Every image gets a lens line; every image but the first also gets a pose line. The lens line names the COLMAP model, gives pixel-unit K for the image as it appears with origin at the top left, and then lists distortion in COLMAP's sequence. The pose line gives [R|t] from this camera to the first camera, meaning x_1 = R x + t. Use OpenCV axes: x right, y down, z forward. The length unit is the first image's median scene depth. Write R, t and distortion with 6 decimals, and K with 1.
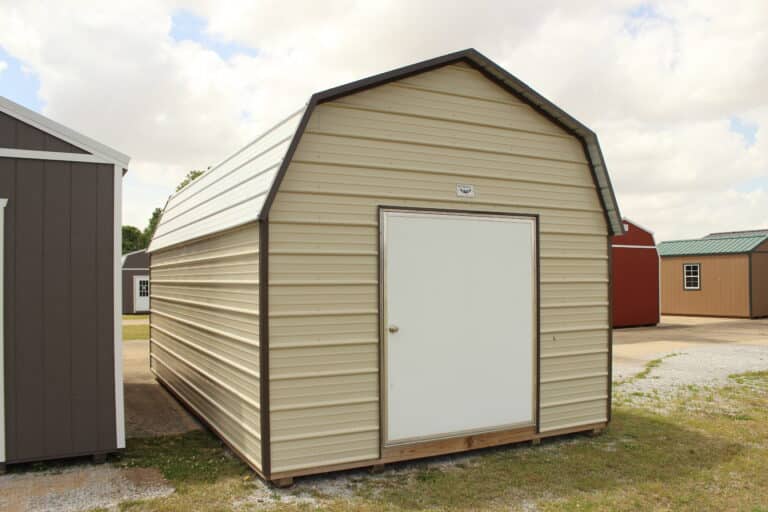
lens RADIAL K [[648.4, 0, 384.0], [0, 648.4, 256.0], [0, 0, 1]] dist [-0.162889, 0.143080]
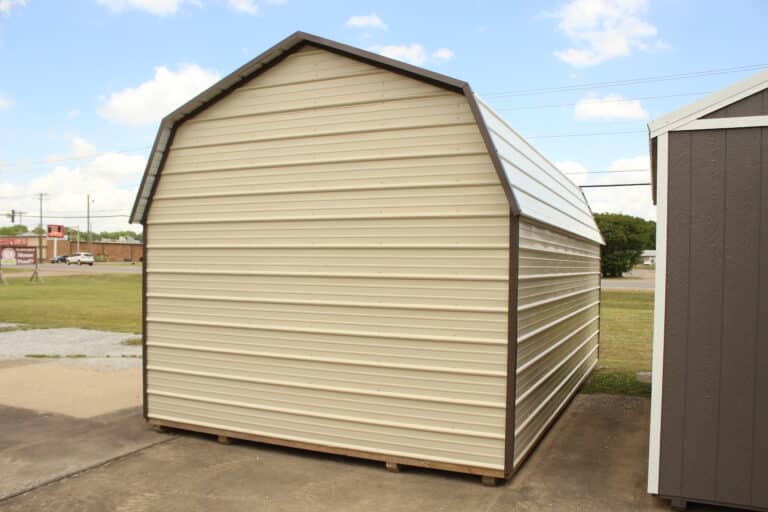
lens RADIAL K [[638.3, 0, 386.0], [0, 638.3, 261.8], [0, 0, 1]] dist [-0.136660, 0.001170]
pose [[0.622361, 0.003233, -0.782724, 0.996787], [0.007589, 0.999920, 0.010165, 0.013371], [0.782694, -0.012266, 0.622286, 0.530154]]
